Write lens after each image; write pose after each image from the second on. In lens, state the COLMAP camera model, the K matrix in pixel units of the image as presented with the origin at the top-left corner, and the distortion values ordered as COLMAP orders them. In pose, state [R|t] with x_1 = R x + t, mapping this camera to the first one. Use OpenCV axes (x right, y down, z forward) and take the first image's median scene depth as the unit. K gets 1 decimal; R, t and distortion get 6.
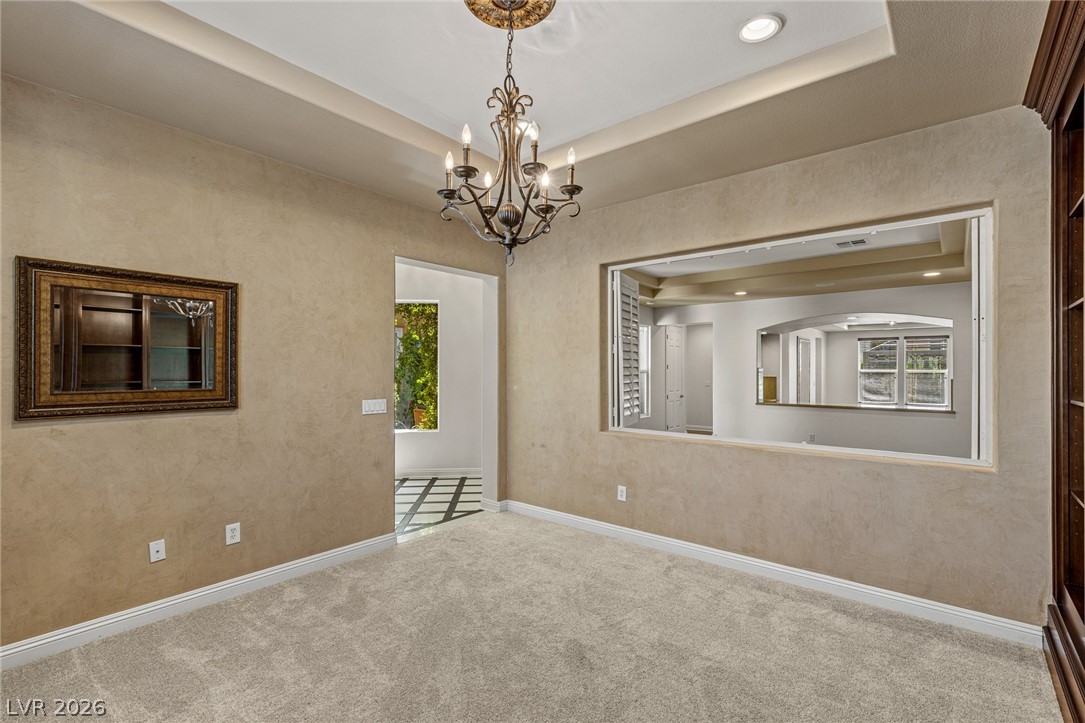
lens RADIAL K [[499.7, 0, 558.3], [0, 499.7, 371.4], [0, 0, 1]] dist [0.013145, -0.001185]
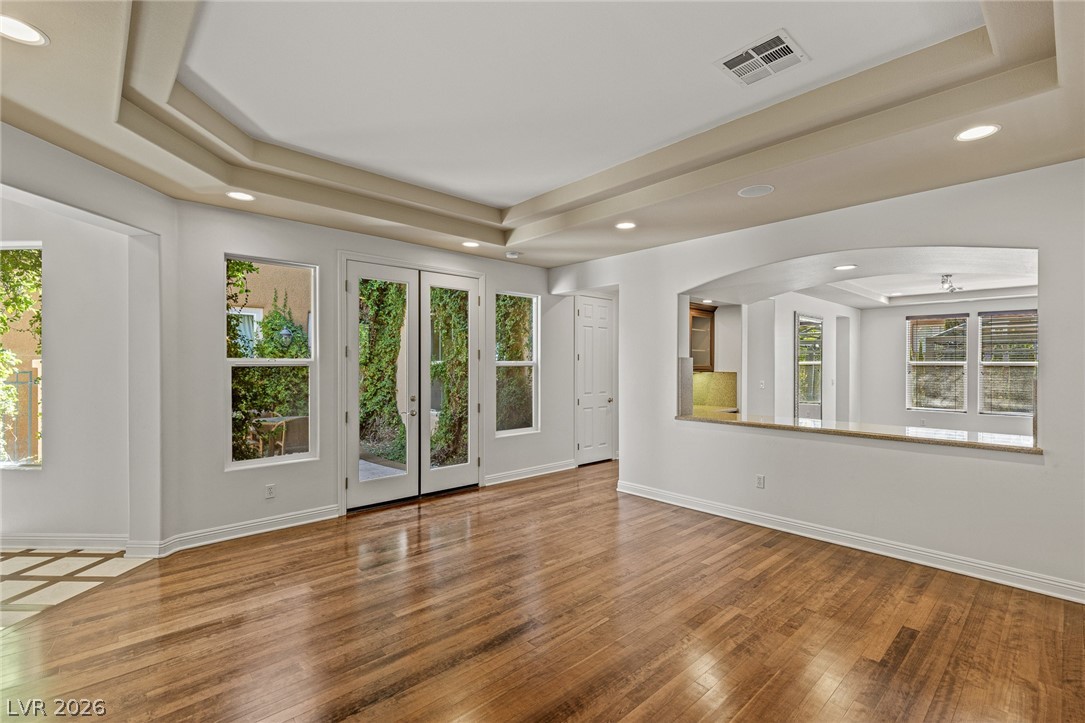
lens RADIAL K [[499.7, 0, 564.3], [0, 499.7, 360.6], [0, 0, 1]] dist [0.013145, -0.001185]
pose [[0.992328, -0.002466, -0.123612, 0.235482], [0.001271, 0.999952, -0.009742, 0.001418], [0.123630, 0.009510, 0.992283, 0.278745]]
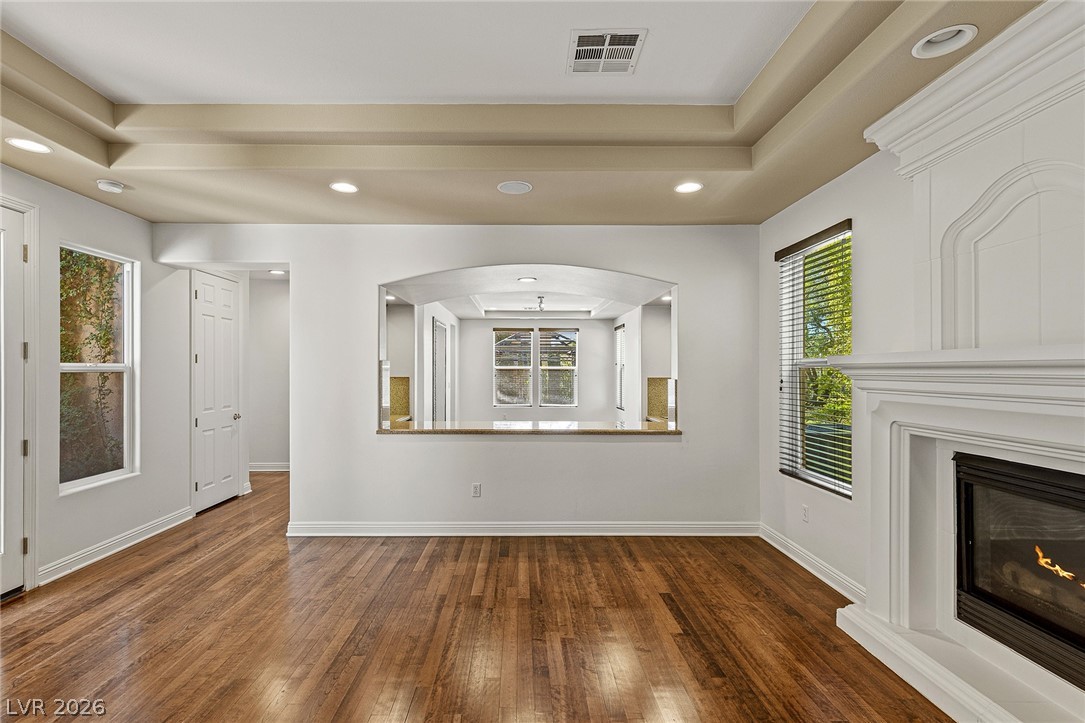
lens RADIAL K [[499.7, 0, 527.2], [0, 499.7, 365.6], [0, 0, 1]] dist [0.013145, -0.001185]
pose [[0.773514, 0.002689, 0.633773, 0.134889], [0.002125, 0.999974, -0.006836, 0.001123], [-0.633775, 0.006635, 0.773489, 0.366180]]
